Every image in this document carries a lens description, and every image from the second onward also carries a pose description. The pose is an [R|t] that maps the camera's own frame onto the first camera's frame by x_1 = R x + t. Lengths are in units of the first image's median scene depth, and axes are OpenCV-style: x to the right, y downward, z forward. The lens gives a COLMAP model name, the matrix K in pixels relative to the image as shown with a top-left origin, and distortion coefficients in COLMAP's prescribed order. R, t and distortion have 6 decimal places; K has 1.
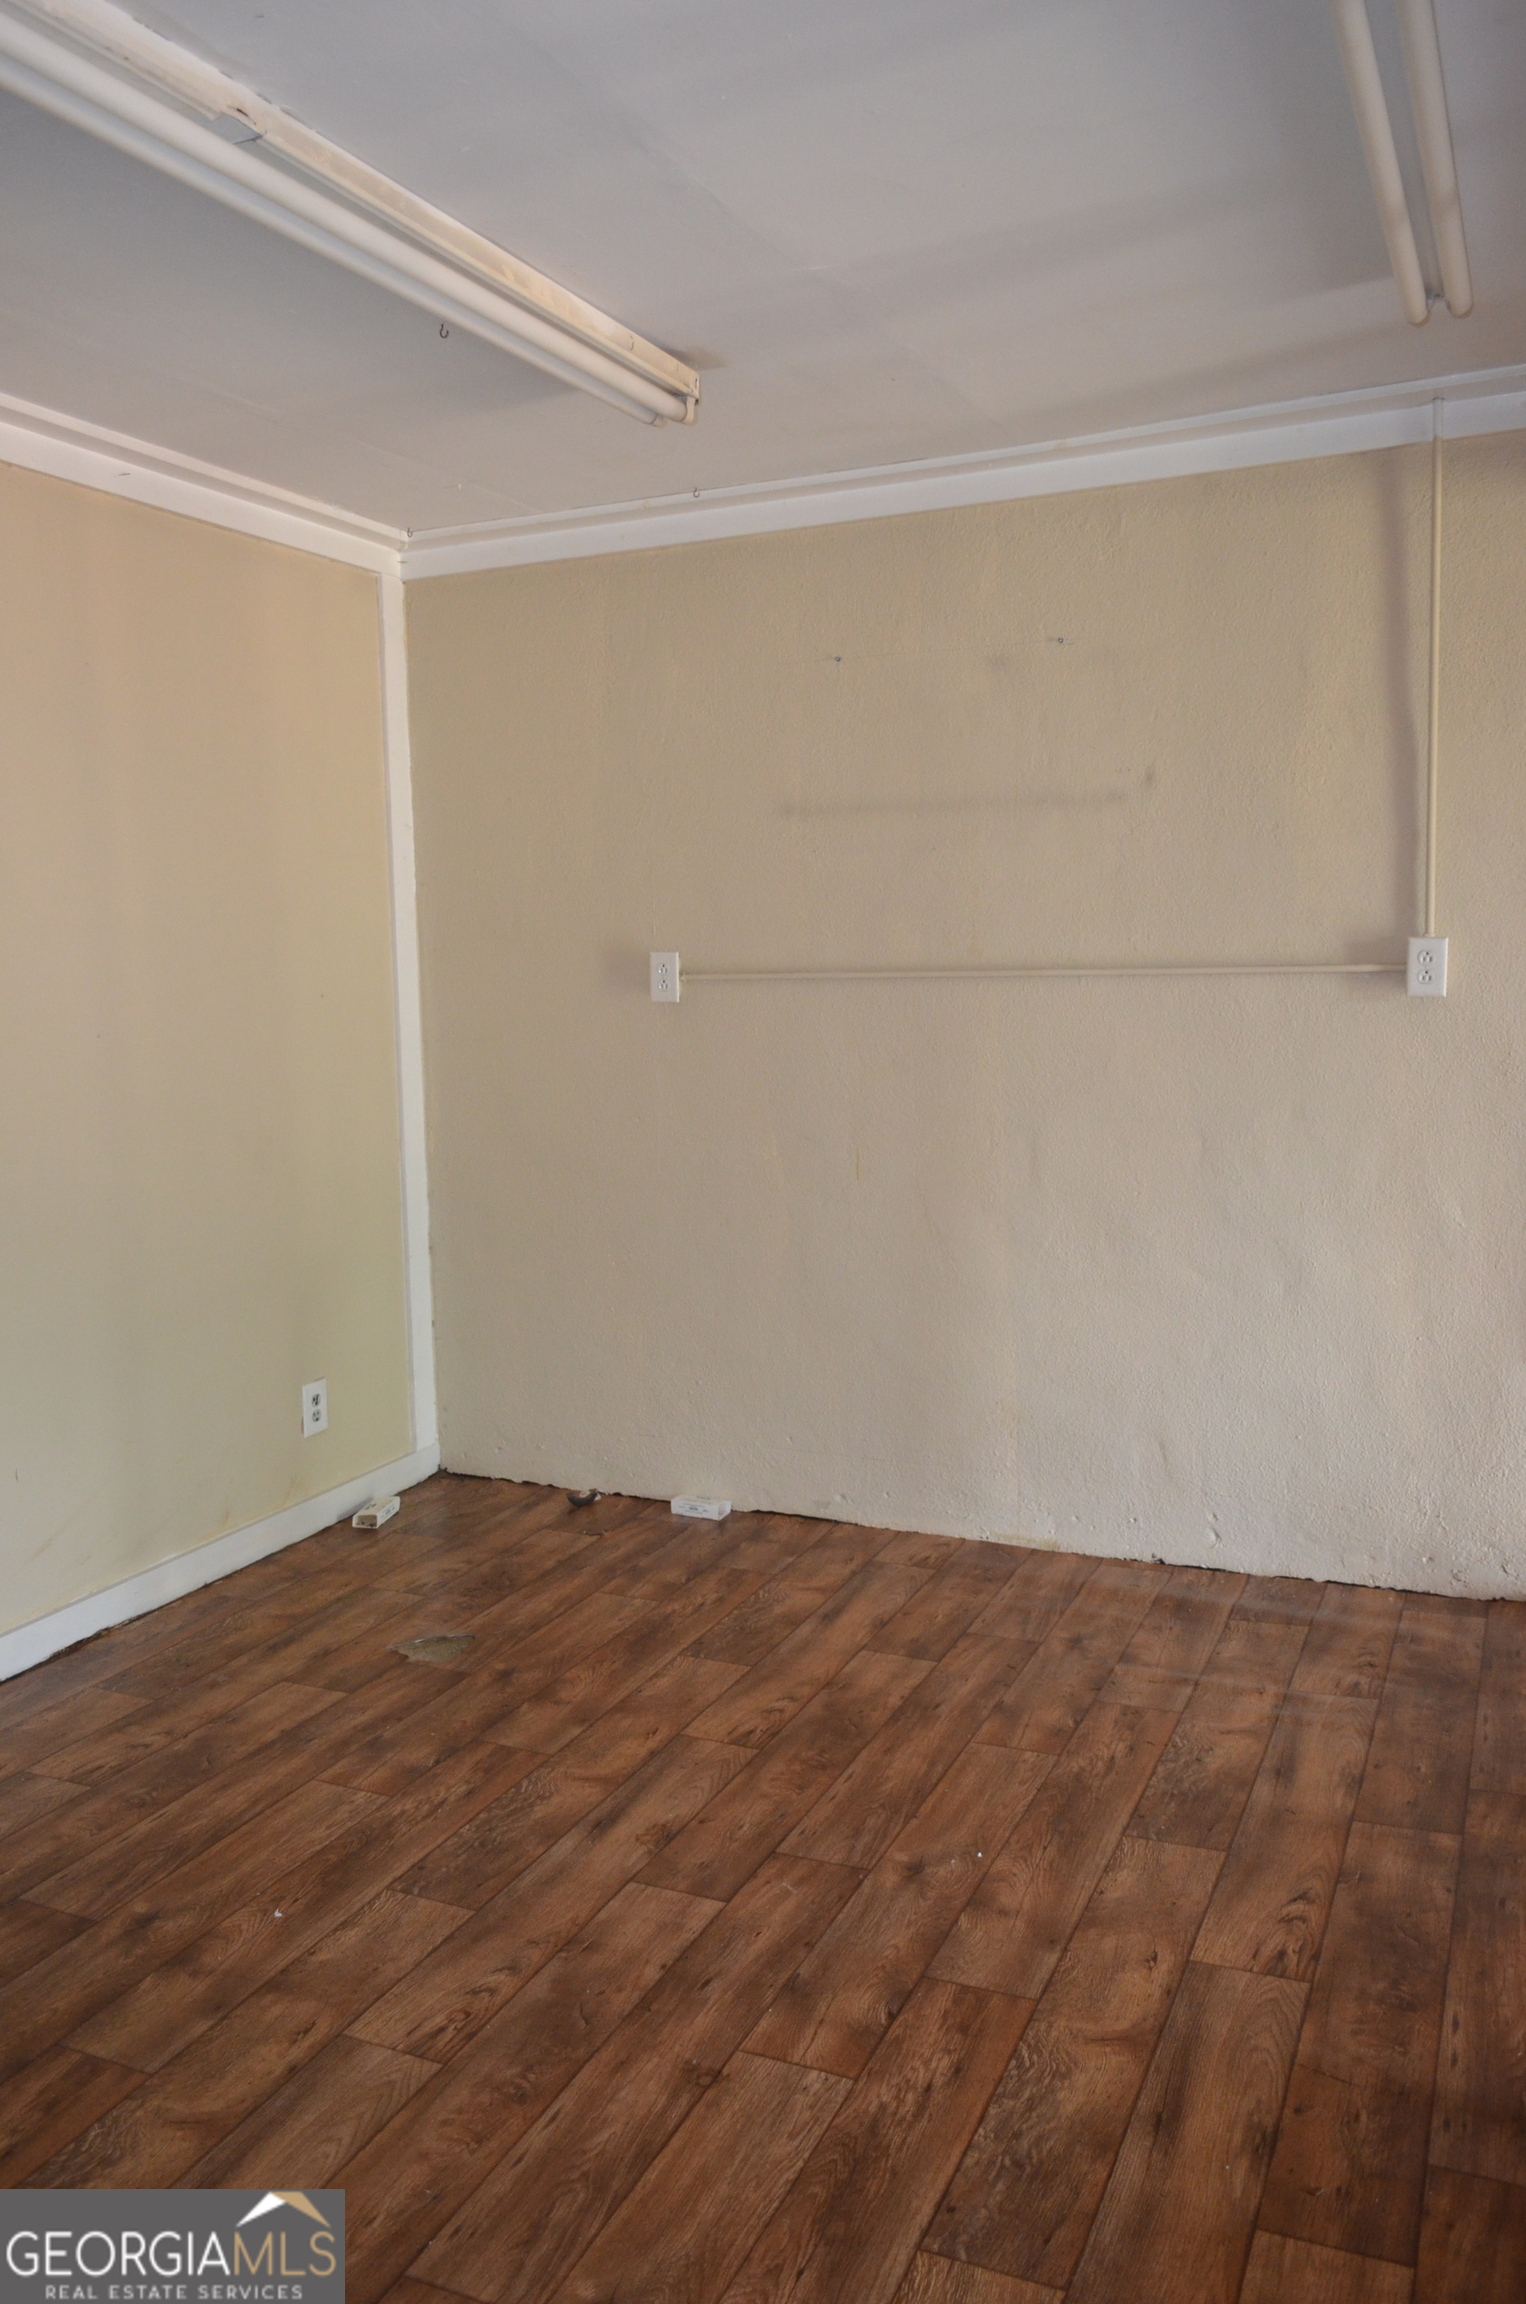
lens RADIAL K [[1791.3, 0, 761.2], [0, 1791.3, 1155.7], [0, 0, 1]] dist [-0.000943, -0.000578]
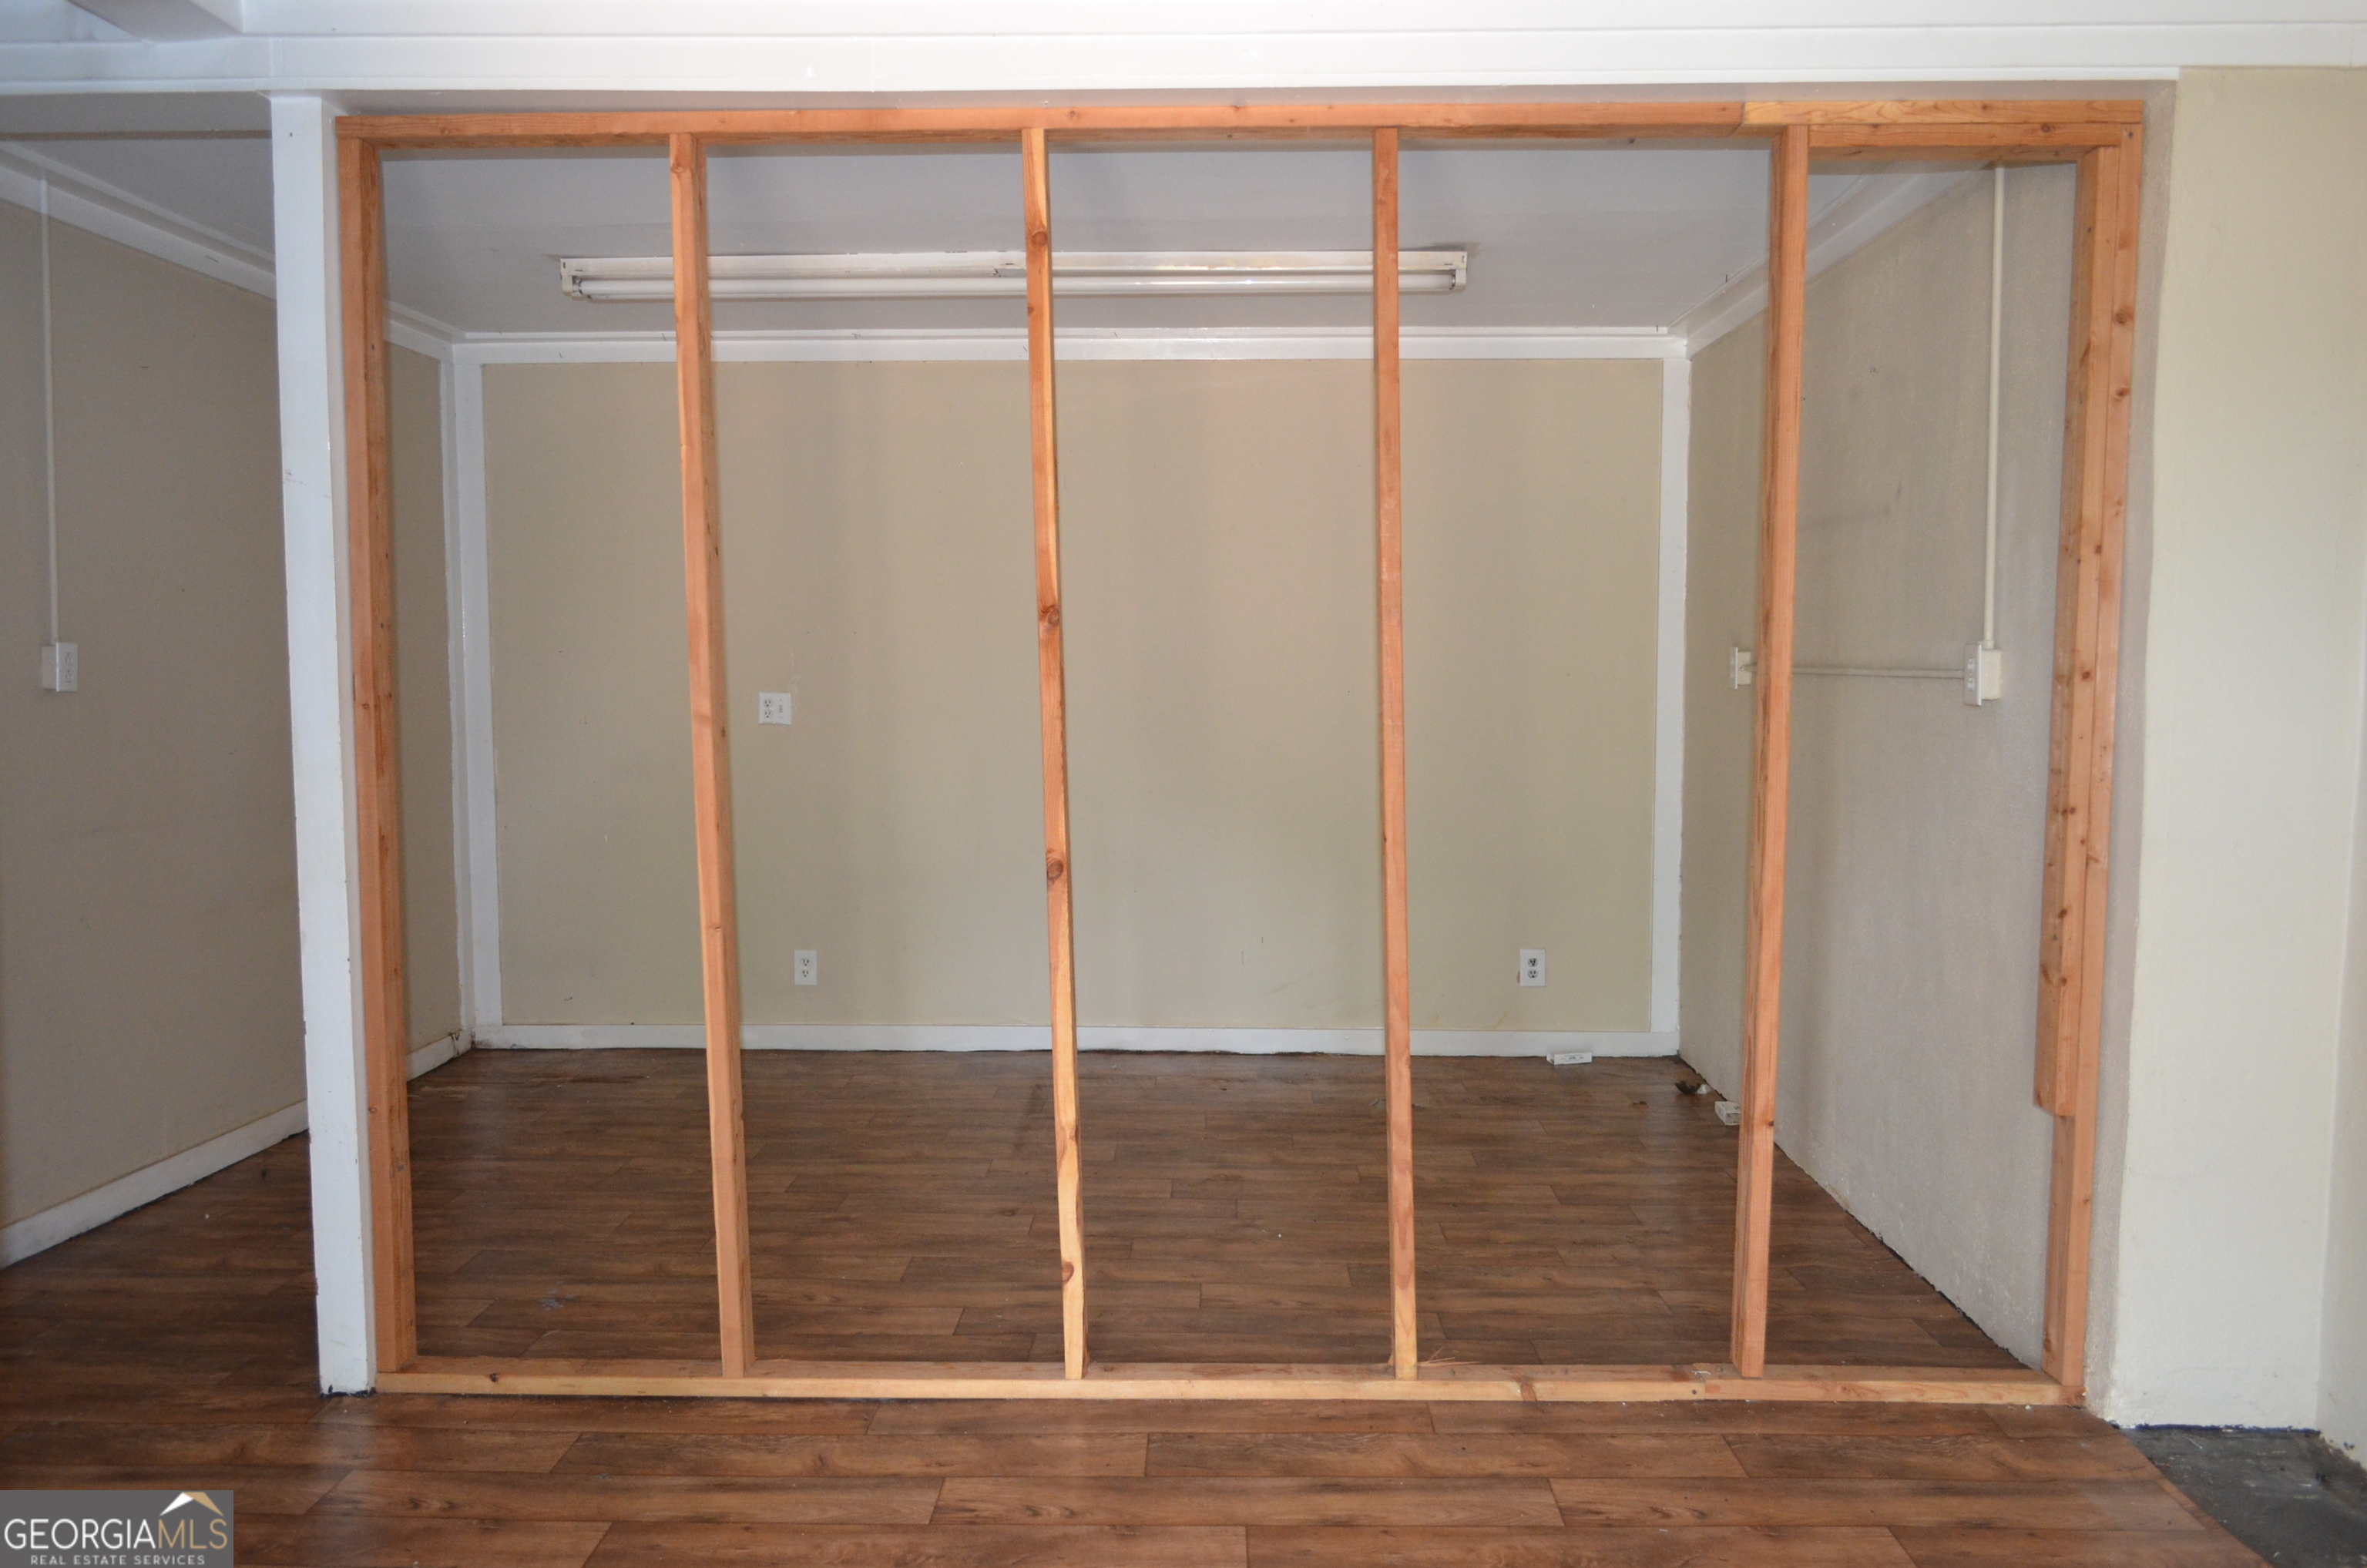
lens RADIAL K [[1840.3, 0, 1182.0], [0, 1840.3, 786.3], [0, 0, 1]] dist [-0.000943, -0.000578]
pose [[0.391181, 0.086791, -0.916212, 1.025084], [-0.113189, 0.992522, 0.045693, -0.037349], [0.913327, 0.085831, 0.398079, 0.179391]]
